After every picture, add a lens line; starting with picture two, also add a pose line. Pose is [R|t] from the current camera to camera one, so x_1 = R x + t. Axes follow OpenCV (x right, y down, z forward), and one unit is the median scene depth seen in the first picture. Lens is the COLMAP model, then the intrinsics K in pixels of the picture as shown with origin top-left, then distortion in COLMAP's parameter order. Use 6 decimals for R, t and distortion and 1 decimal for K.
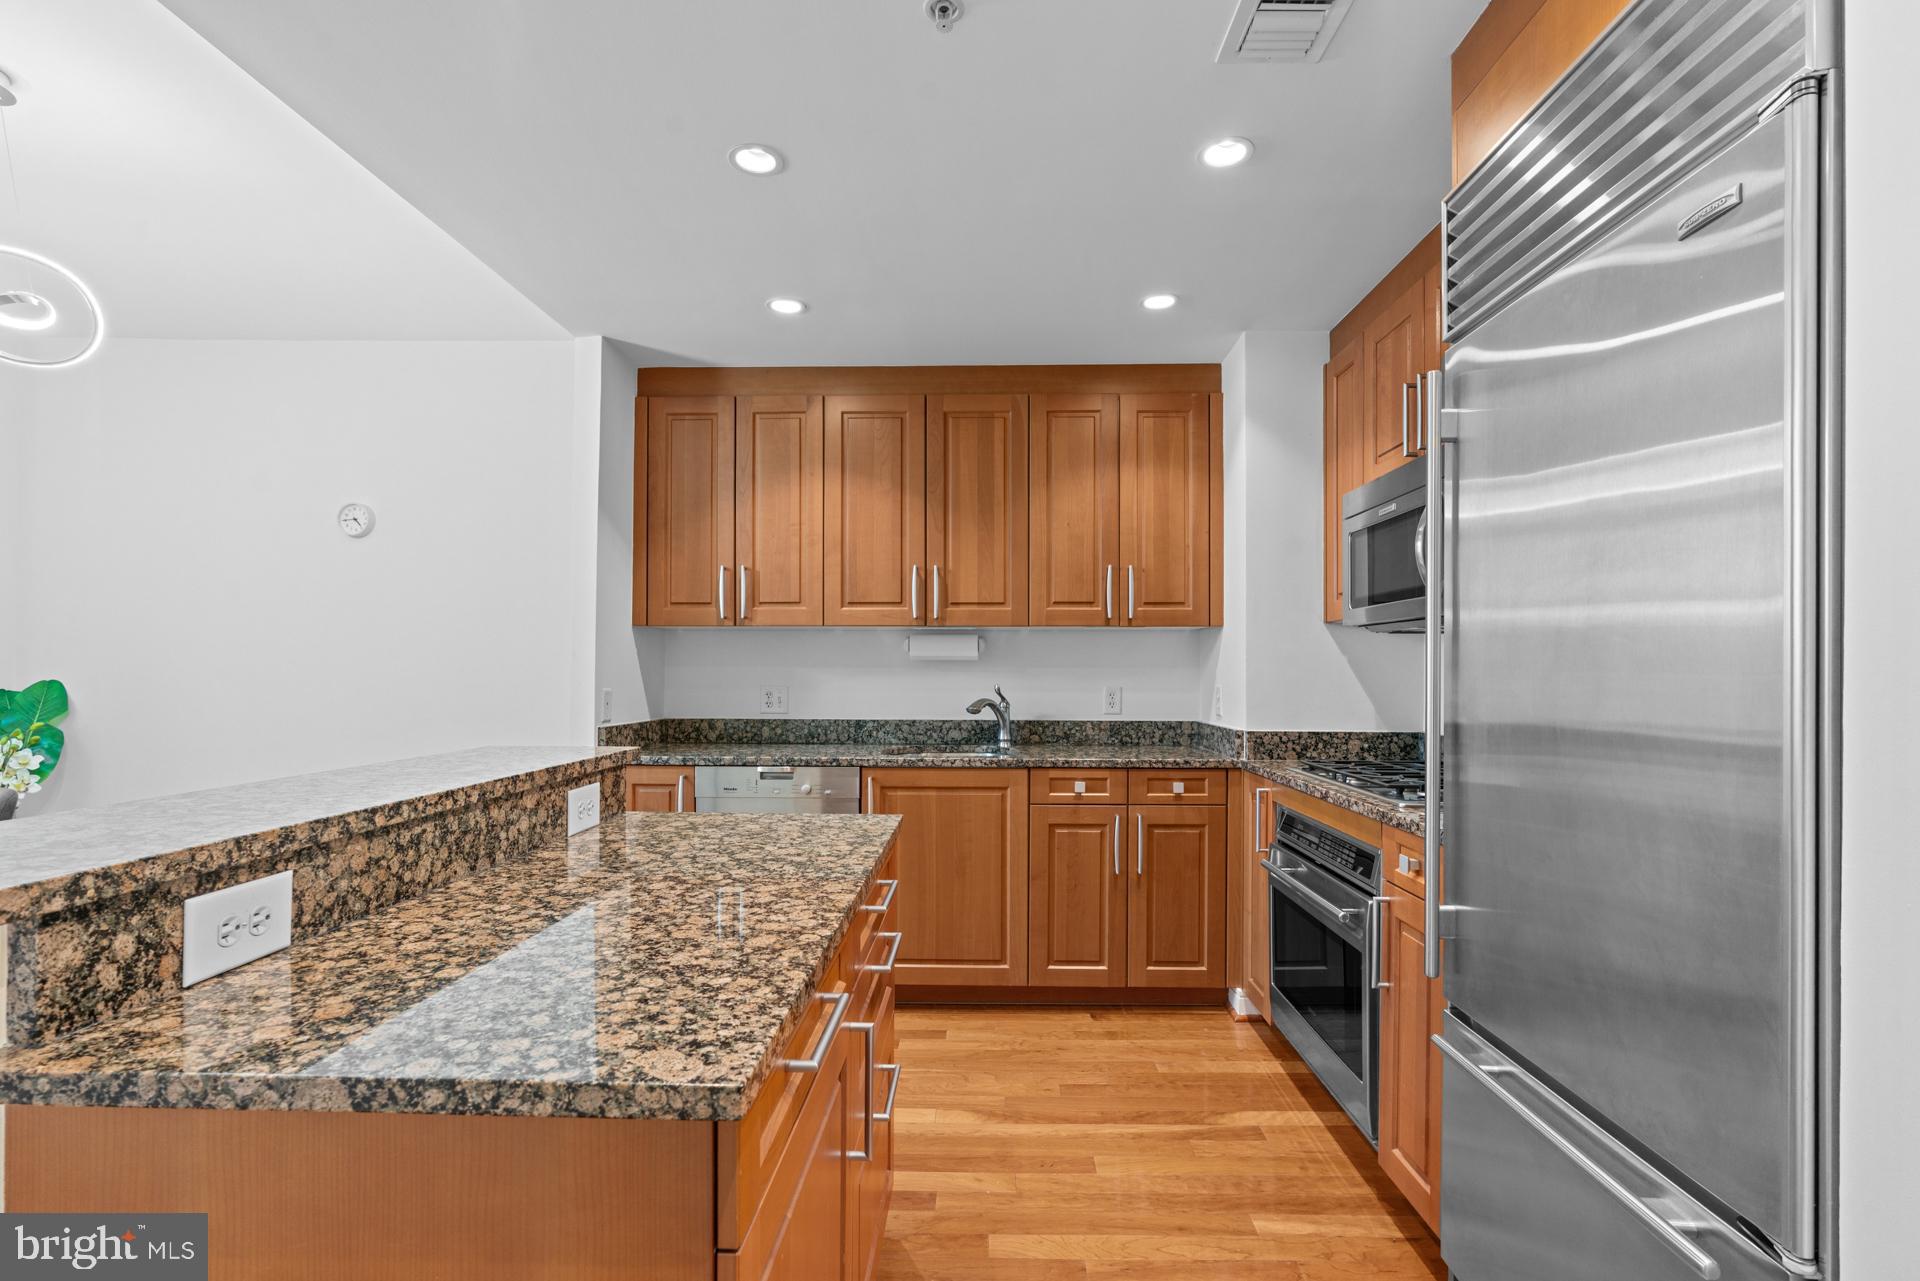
lens RADIAL K [[870.7, 0, 968.3], [0, 870.7, 673.0], [0, 0, 1]] dist [-0.001176, 0.001192]
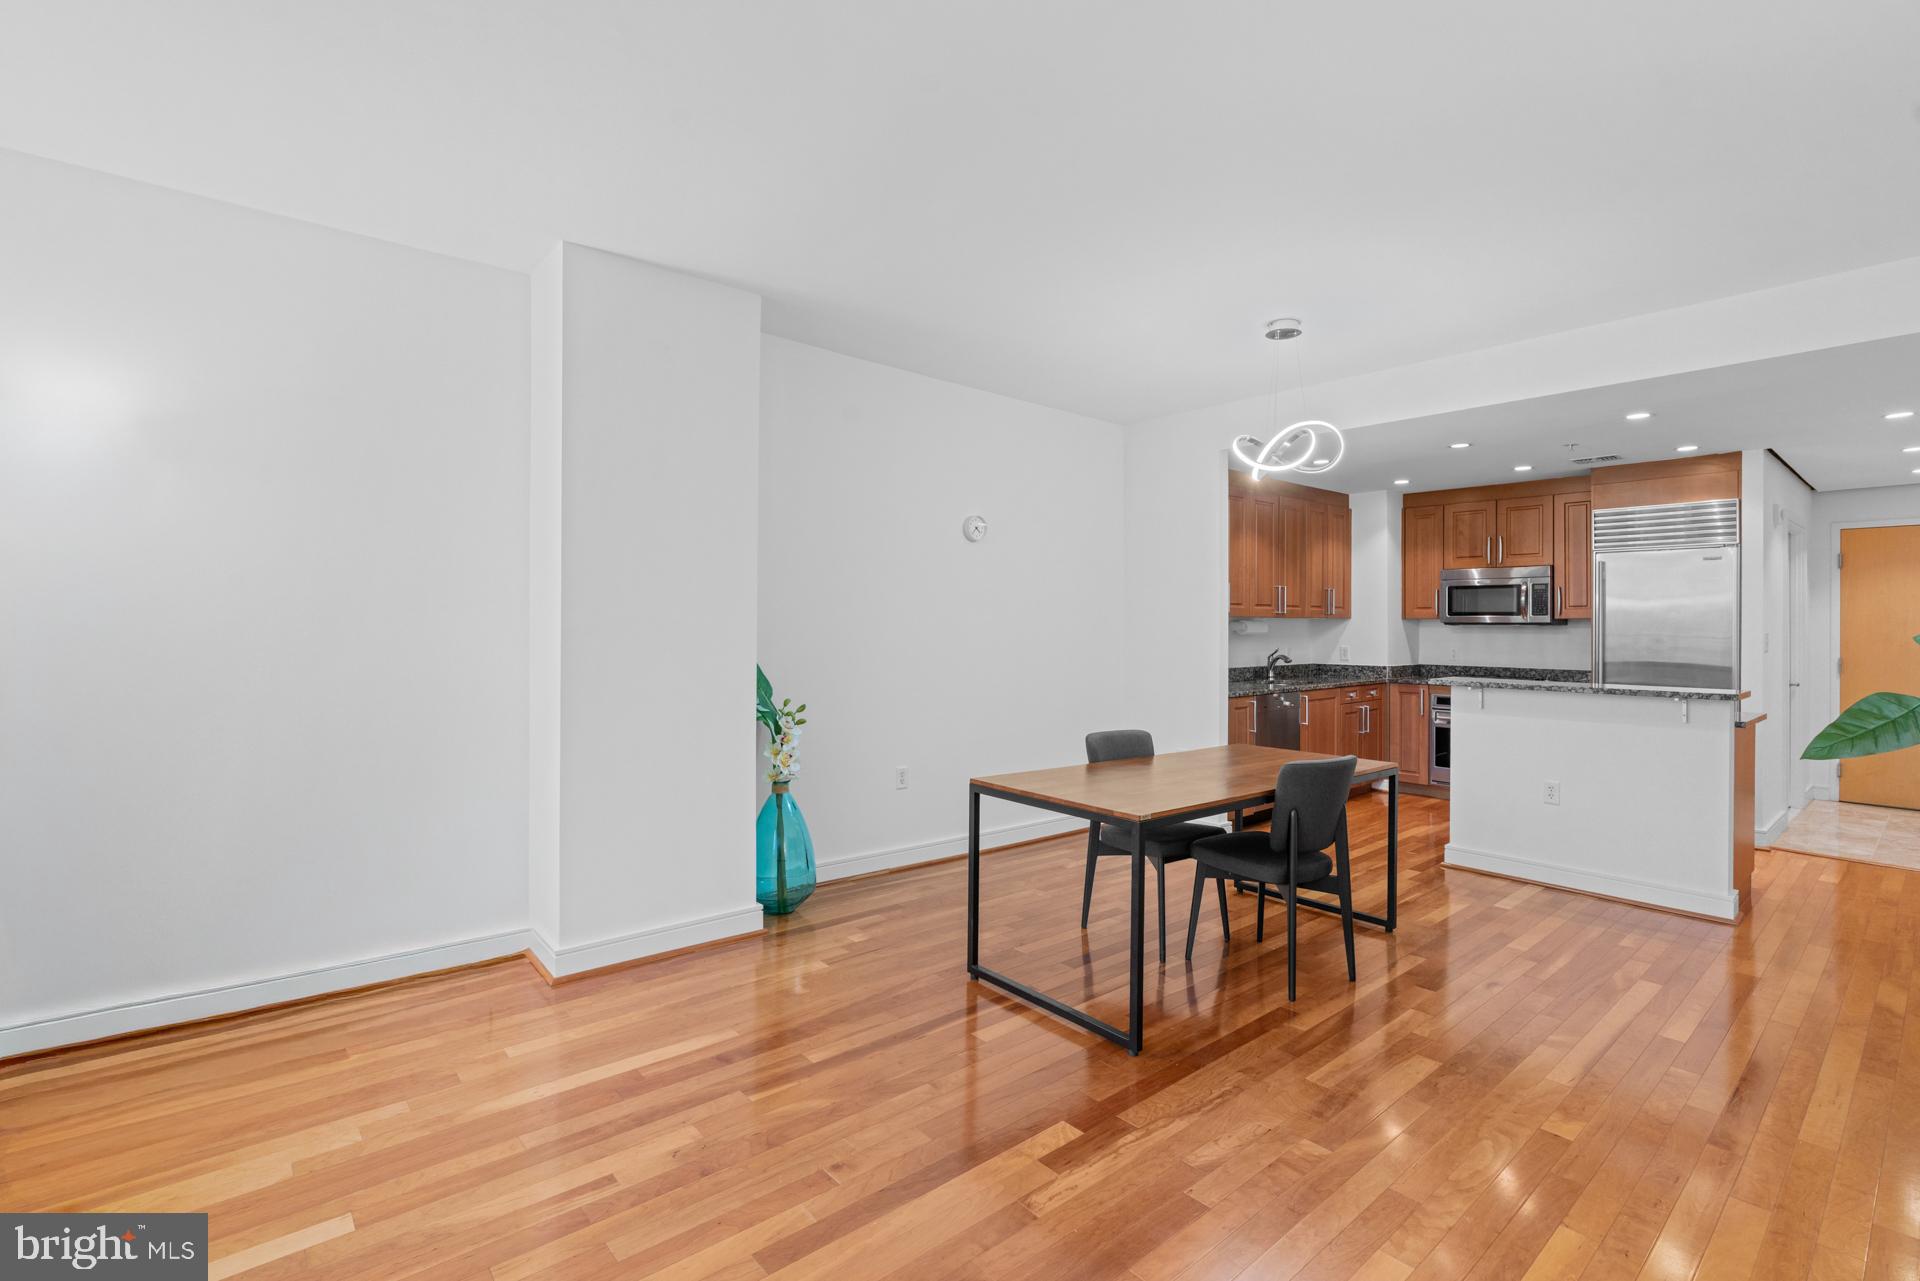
lens RADIAL K [[861.2, 0, 1004.1], [0, 861.2, 614.5], [0, 0, 1]] dist [-0.000558, 0.000190]
pose [[0.730873, 0.006335, 0.682484, -1.926889], [-0.004523, 0.999980, -0.004439, -0.053416], [-0.682498, 0.000158, 0.730887, 0.045700]]
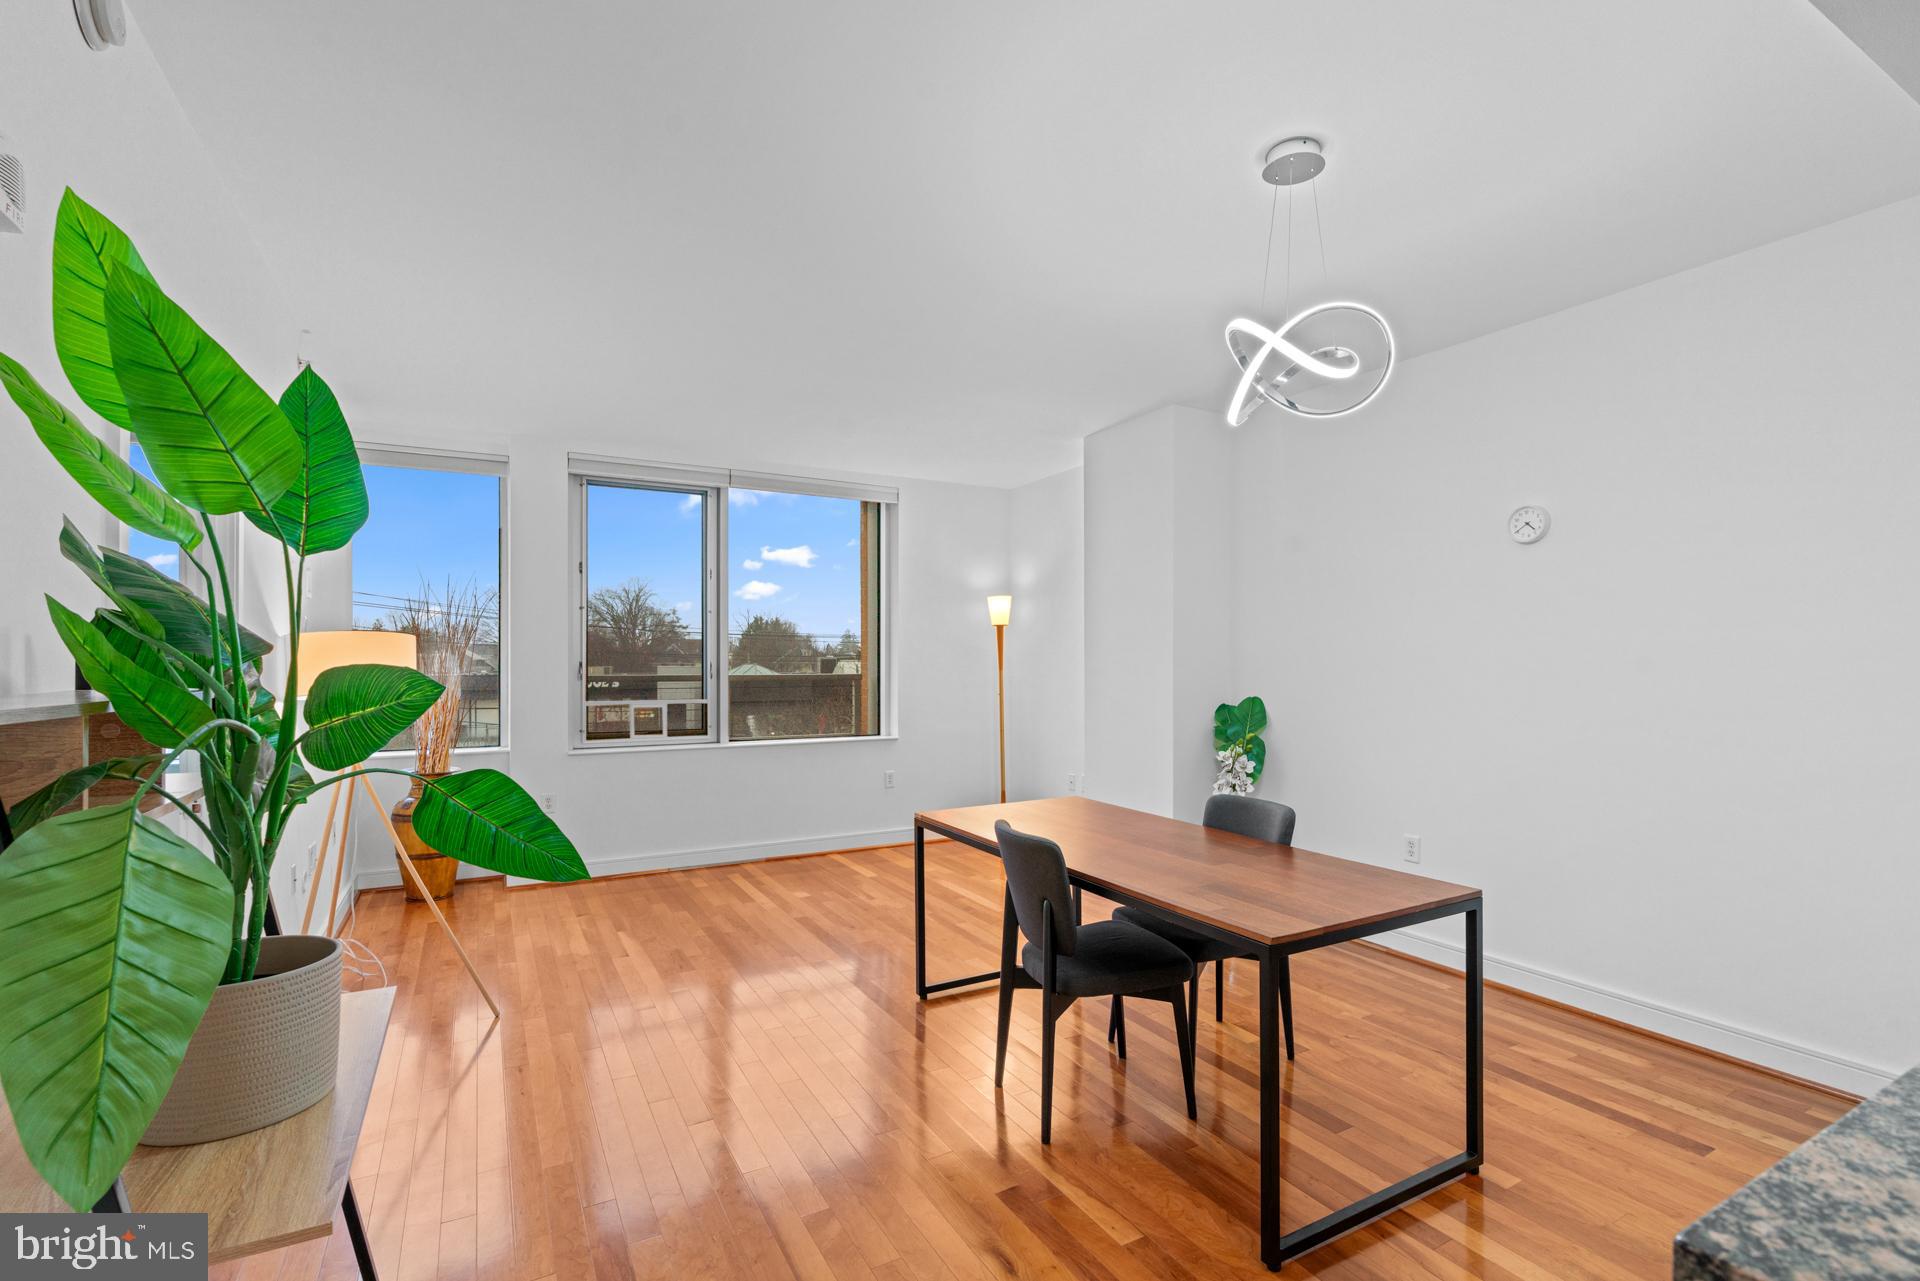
lens RADIAL K [[870.7, 0, 968.3], [0, 870.7, 673.0], [0, 0, 1]] dist [-0.001176, 0.001192]
pose [[0.522122, -0.001510, -0.852869, -0.299008], [0.005228, 0.999985, 0.001430, -0.034871], [0.852855, -0.005205, 0.522123, 0.056911]]
